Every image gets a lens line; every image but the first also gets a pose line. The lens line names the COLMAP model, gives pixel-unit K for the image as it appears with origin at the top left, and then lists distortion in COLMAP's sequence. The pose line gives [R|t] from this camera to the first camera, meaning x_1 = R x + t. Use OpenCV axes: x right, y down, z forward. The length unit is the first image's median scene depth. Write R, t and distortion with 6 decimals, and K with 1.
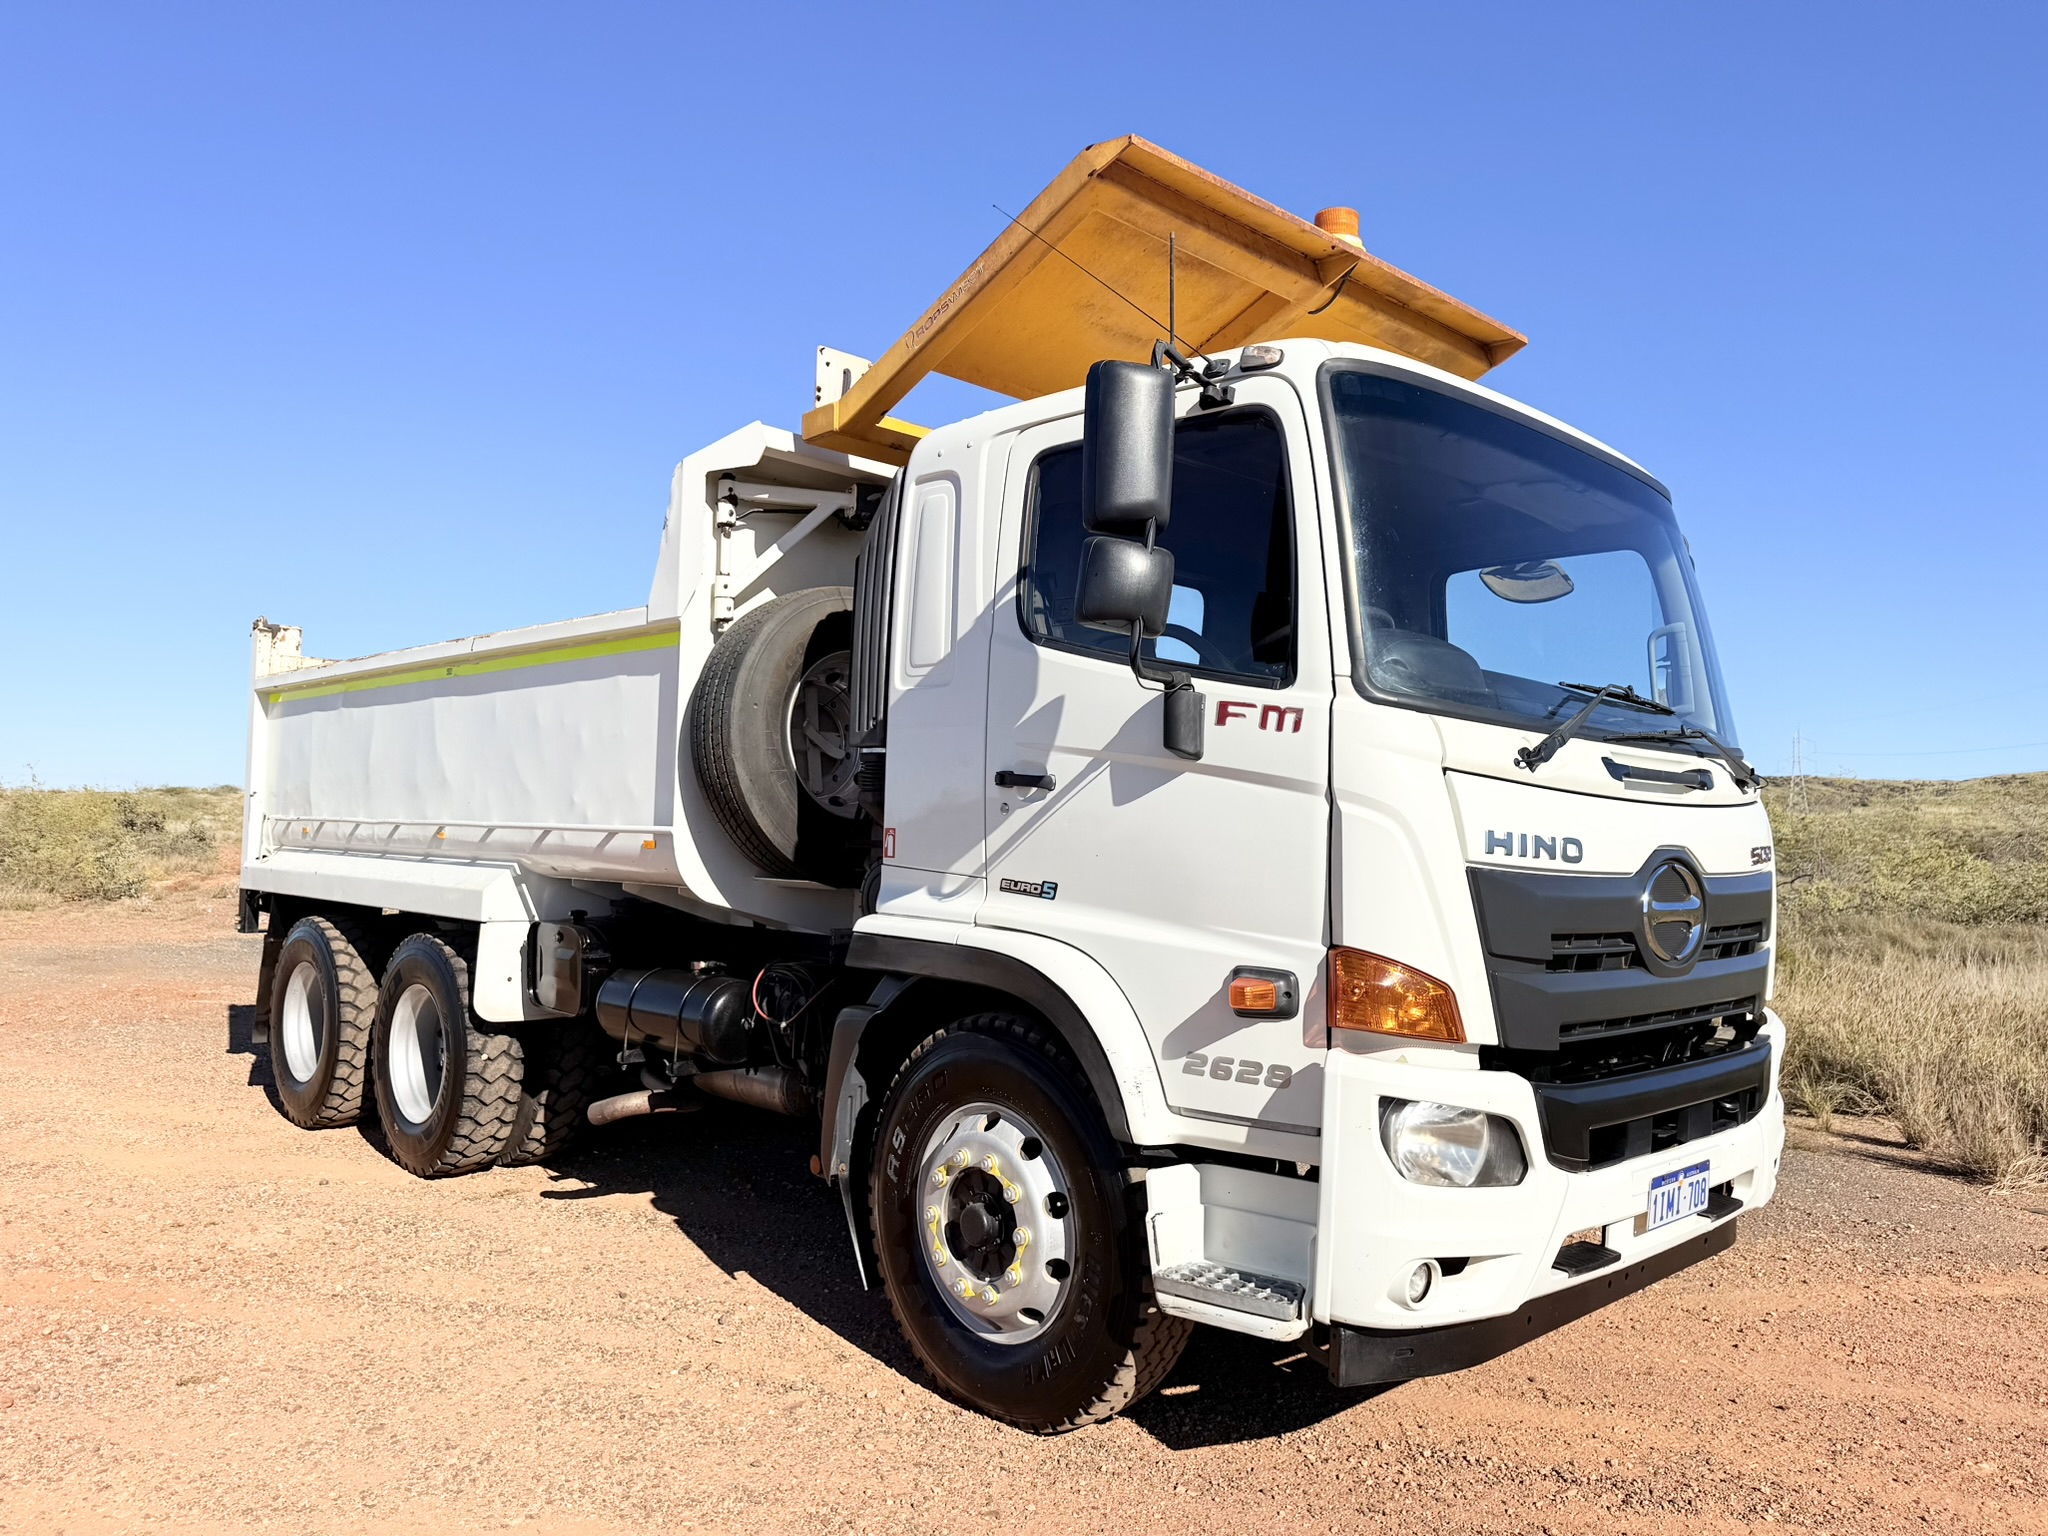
lens RADIAL K [[1525.6, 0, 1024.0], [0, 1525.6, 768.0], [0, 0, 1]] dist [0.047216, -0.002069]
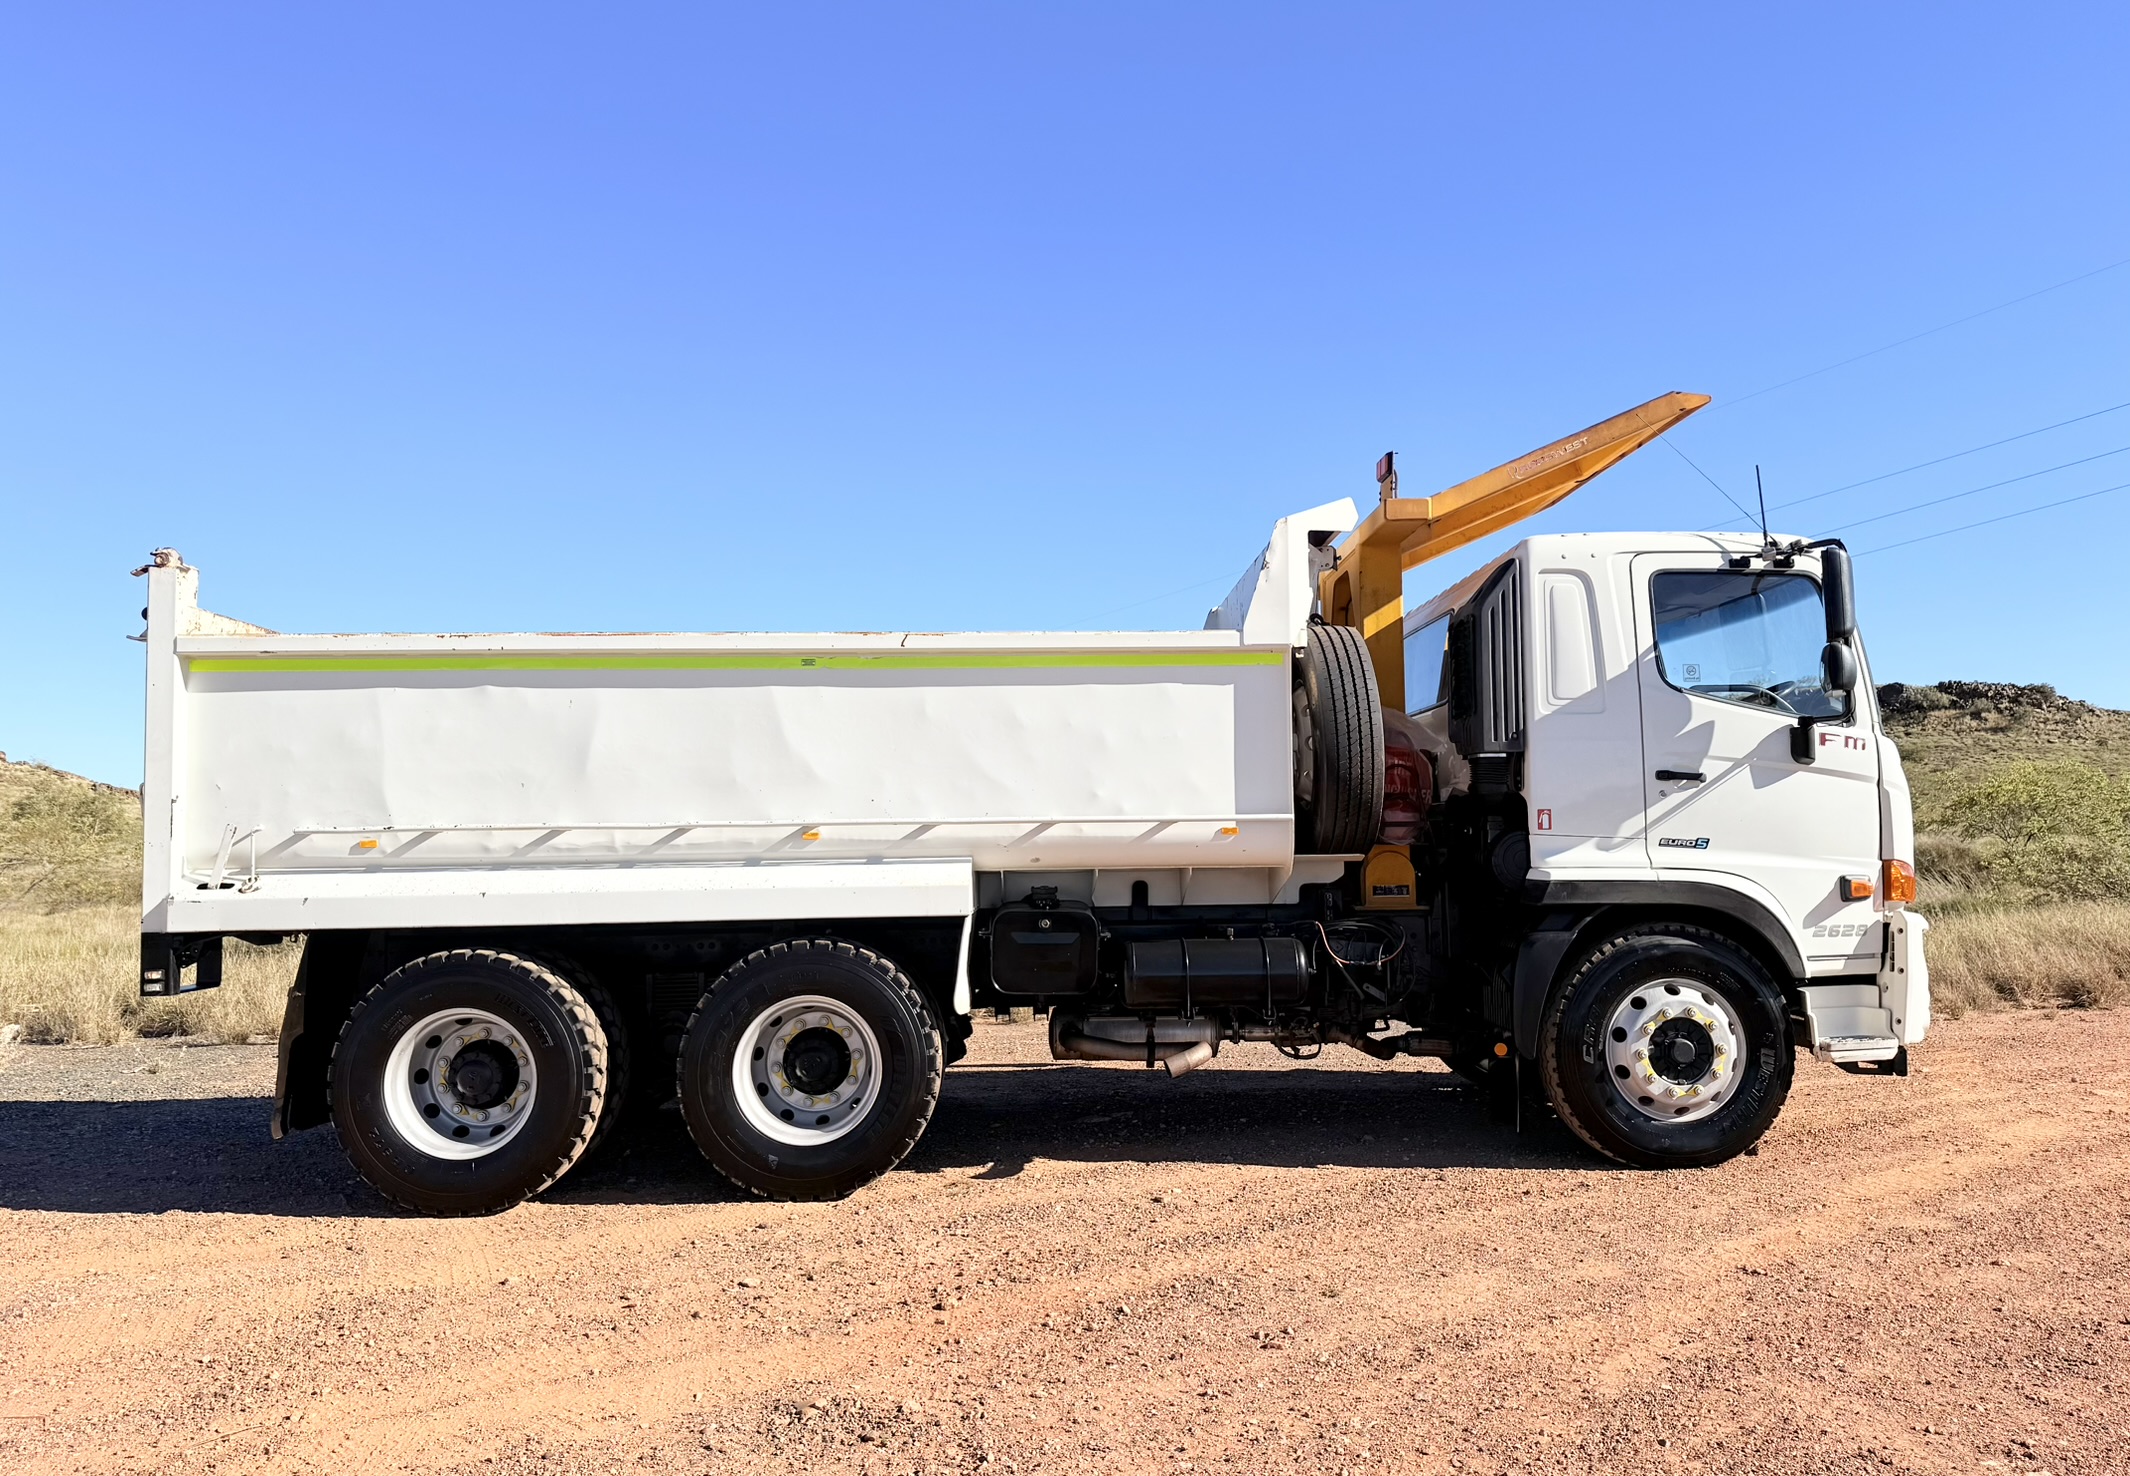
lens RADIAL K [[1552.6, 0, 1104.4], [0, 1552.6, 749.8], [0, 0, 1]] dist [0.018164, -0.029288]
pose [[0.650899, 0.003142, 0.759157, -1.682029], [-0.004669, 0.999989, -0.000136, -0.016971], [-0.759150, -0.003456, 0.650907, 0.395336]]
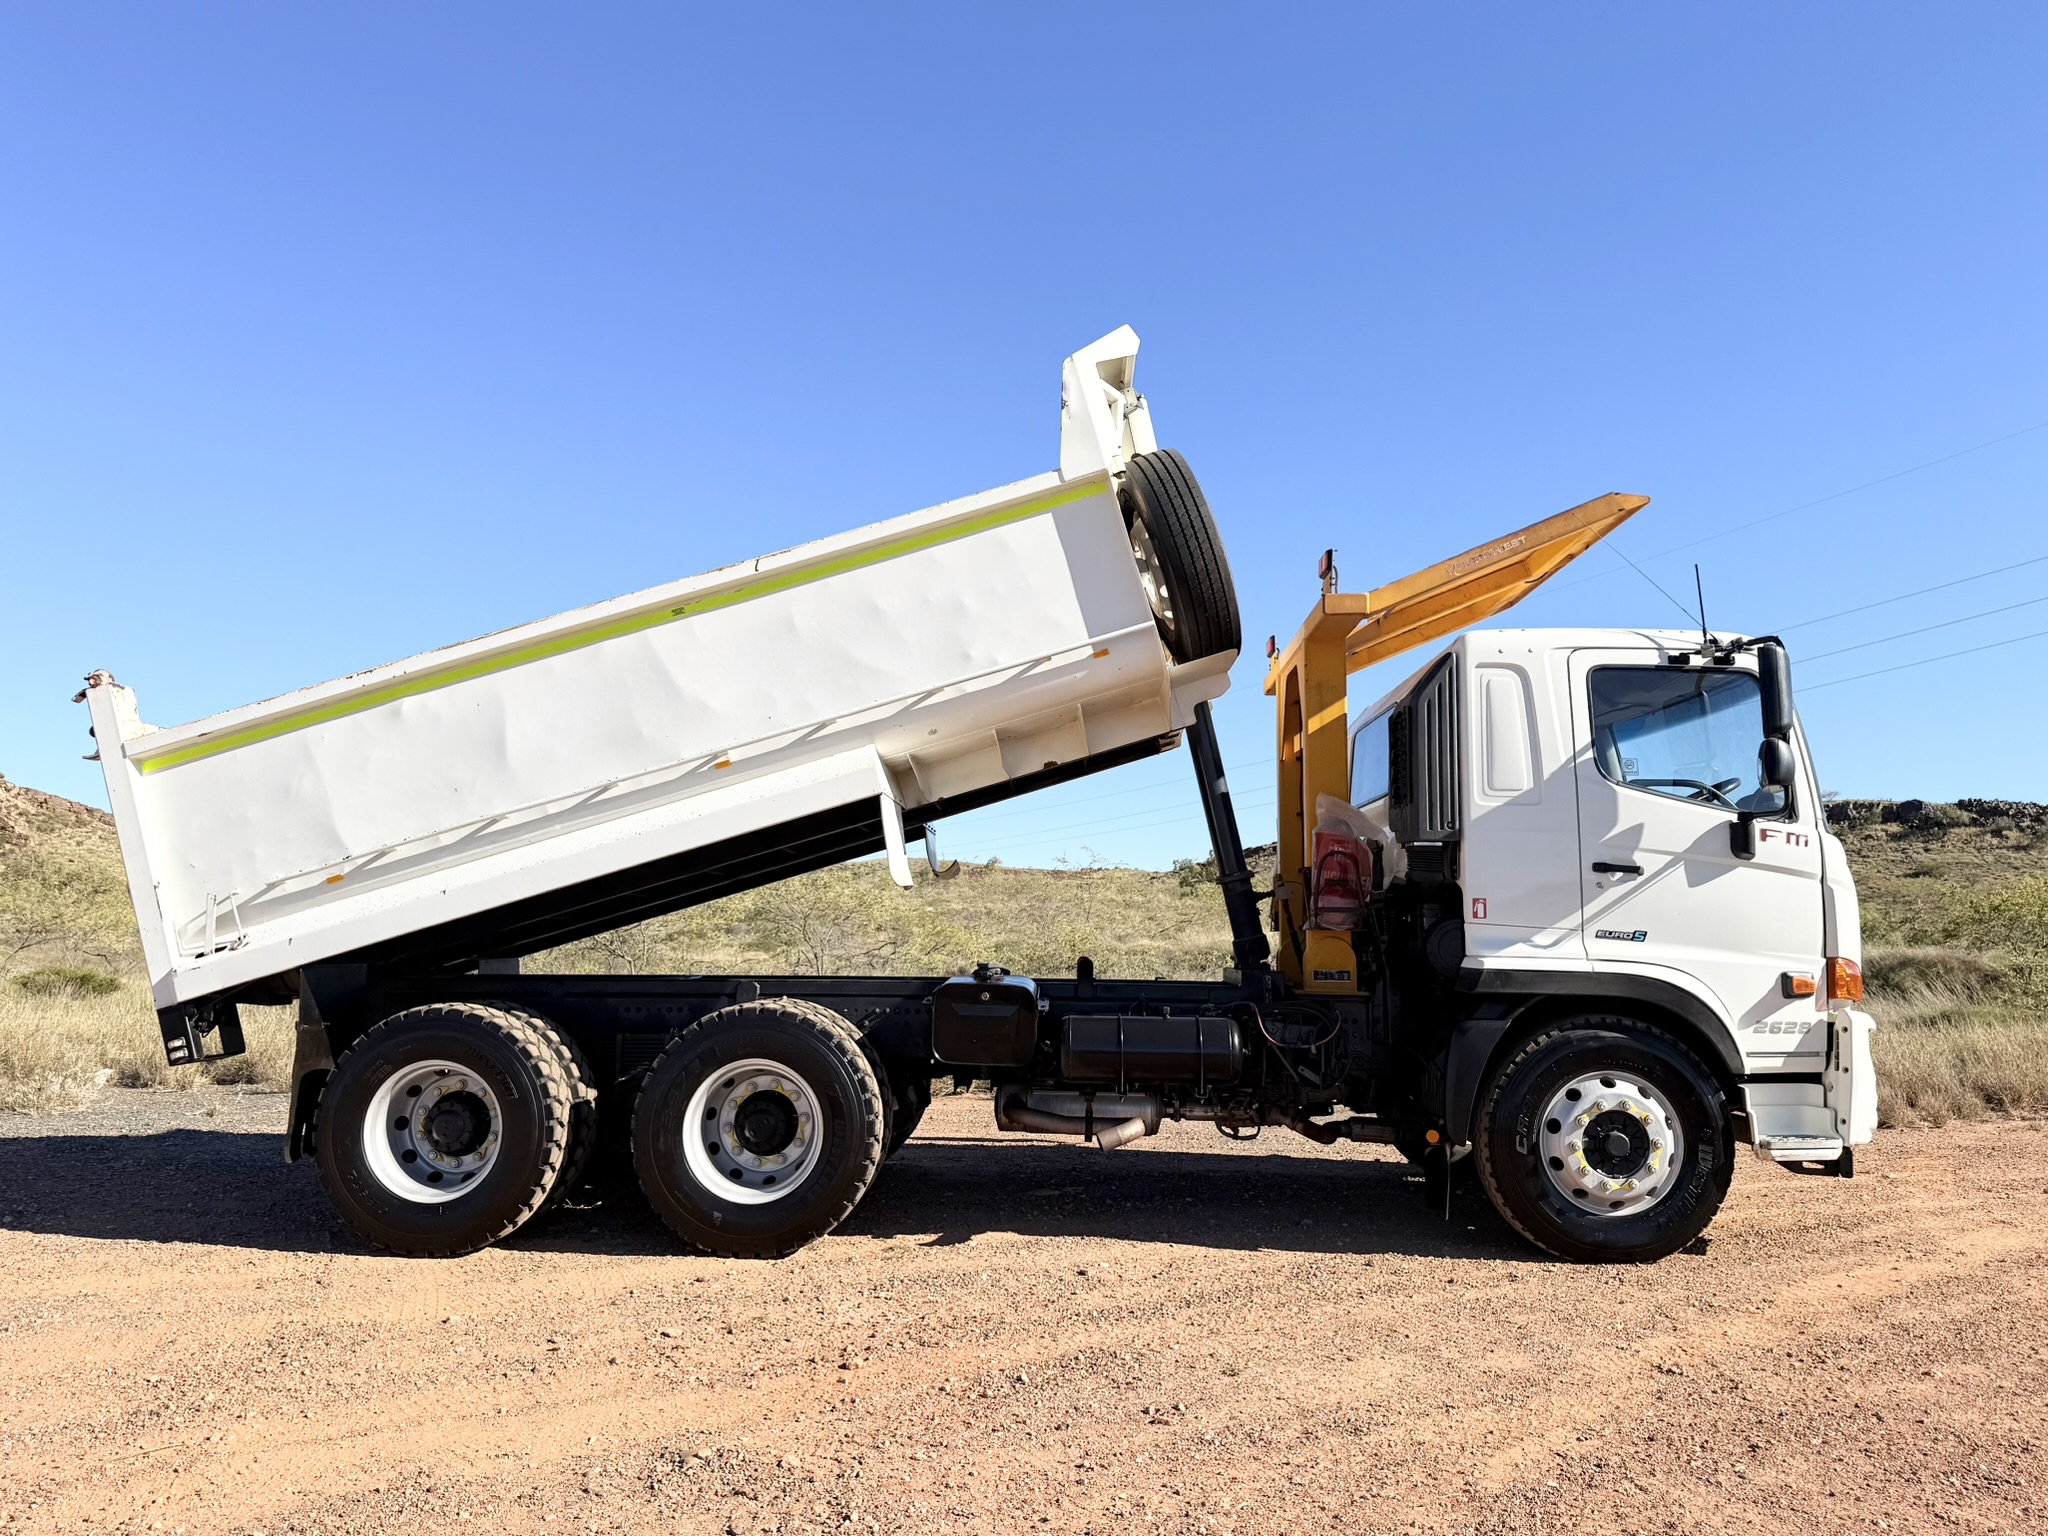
lens RADIAL K [[1457.3, 0, 1024.0], [0, 1457.3, 768.0], [0, 0, 1]] dist [-0.004549, -0.004197]
pose [[0.710414, 0.056734, 0.701493, -1.578373], [-0.025988, 0.998180, -0.054411, 0.002081], [-0.703304, 0.020424, 0.710596, 0.341938]]
